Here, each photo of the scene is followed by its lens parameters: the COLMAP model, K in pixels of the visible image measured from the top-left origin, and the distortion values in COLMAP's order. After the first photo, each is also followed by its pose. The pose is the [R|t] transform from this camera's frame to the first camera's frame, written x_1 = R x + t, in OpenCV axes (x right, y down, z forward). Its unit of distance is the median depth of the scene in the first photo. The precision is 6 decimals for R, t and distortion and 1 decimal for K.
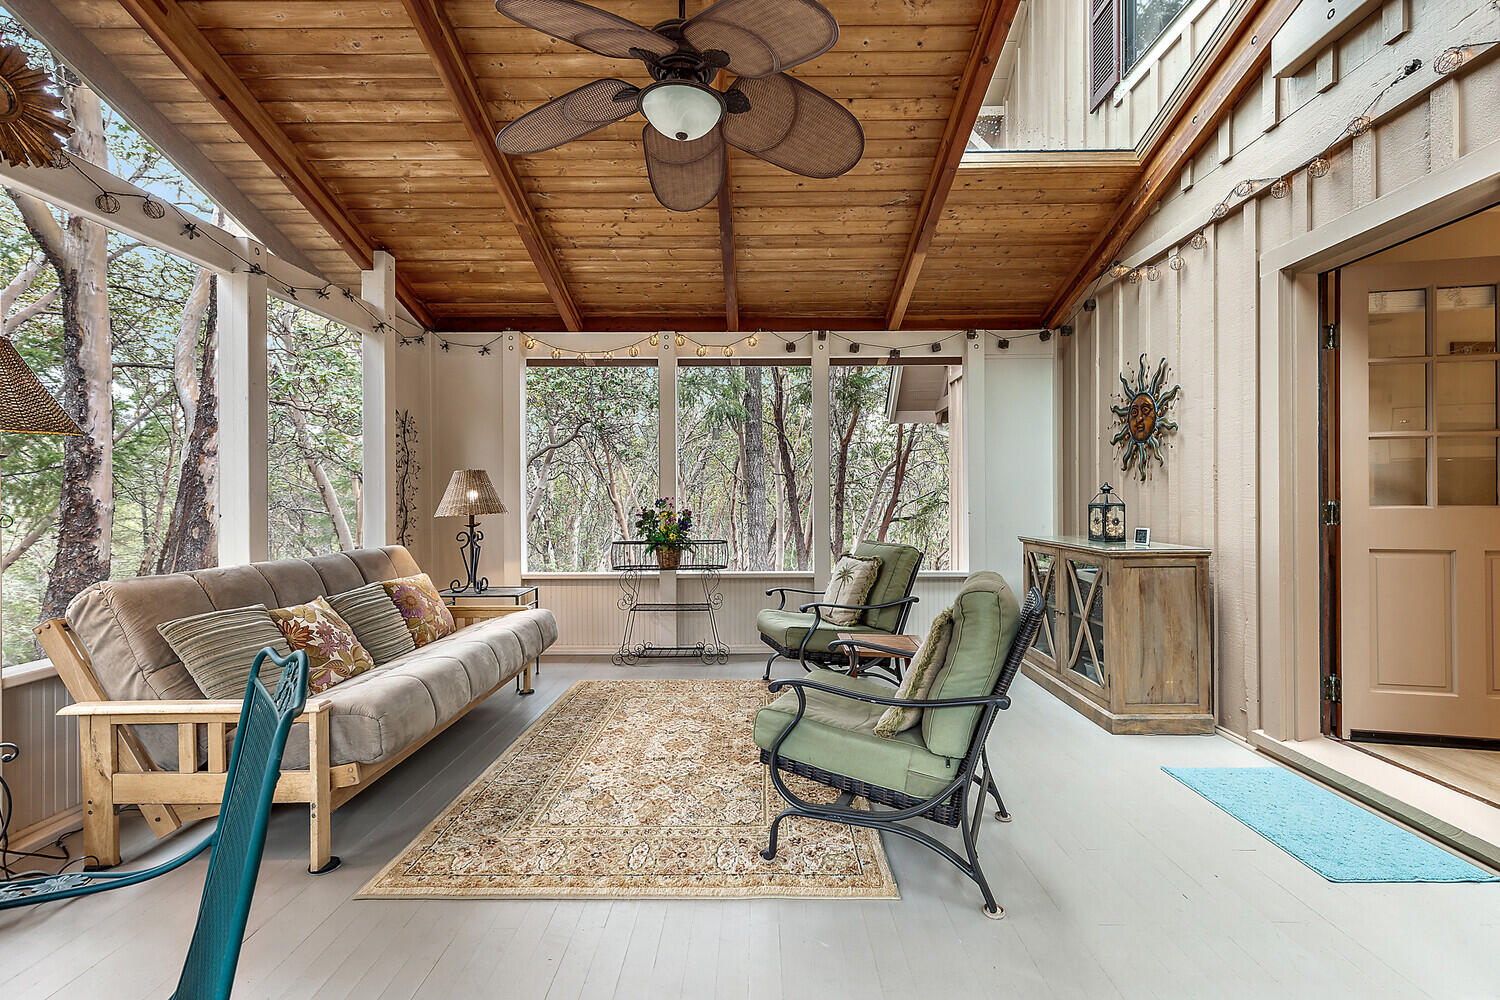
lens RADIAL K [[702.7, 0, 757.1], [0, 702.7, 483.4], [0, 0, 1]] dist [0.009959, 0.000216]
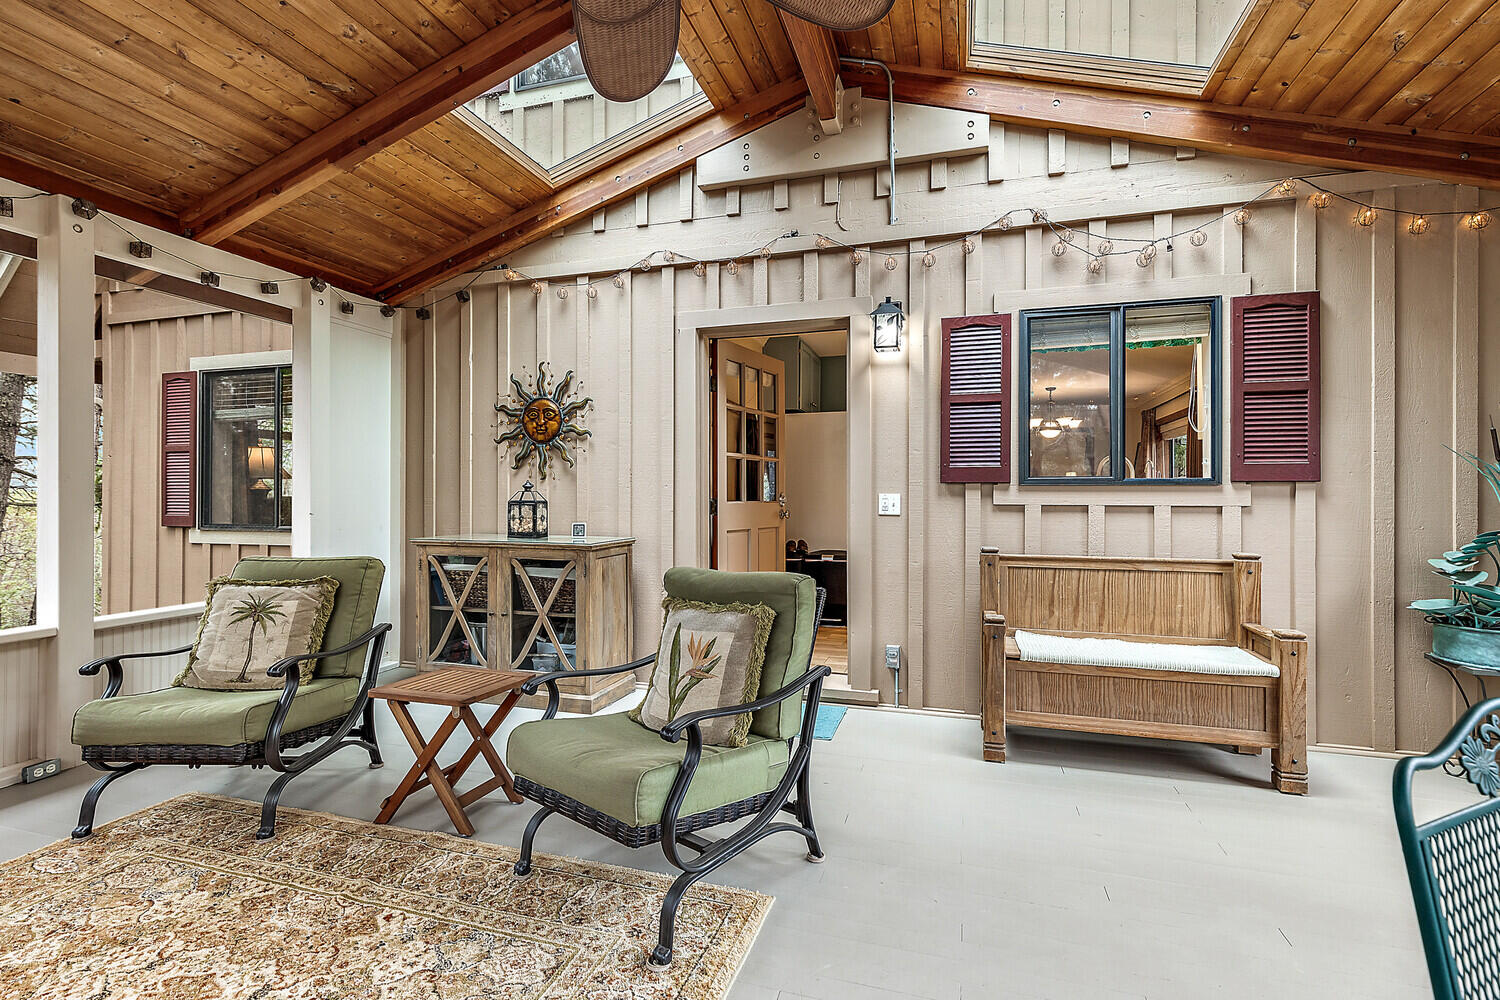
lens RADIAL K [[702.7, 0, 757.1], [0, 702.7, 483.4], [0, 0, 1]] dist [0.009959, 0.000216]
pose [[0.263536, 0.020127, 0.964439, -0.416693], [-0.024701, 0.999595, -0.014111, 0.009426], [-0.964333, -0.020104, 0.263927, 0.413494]]
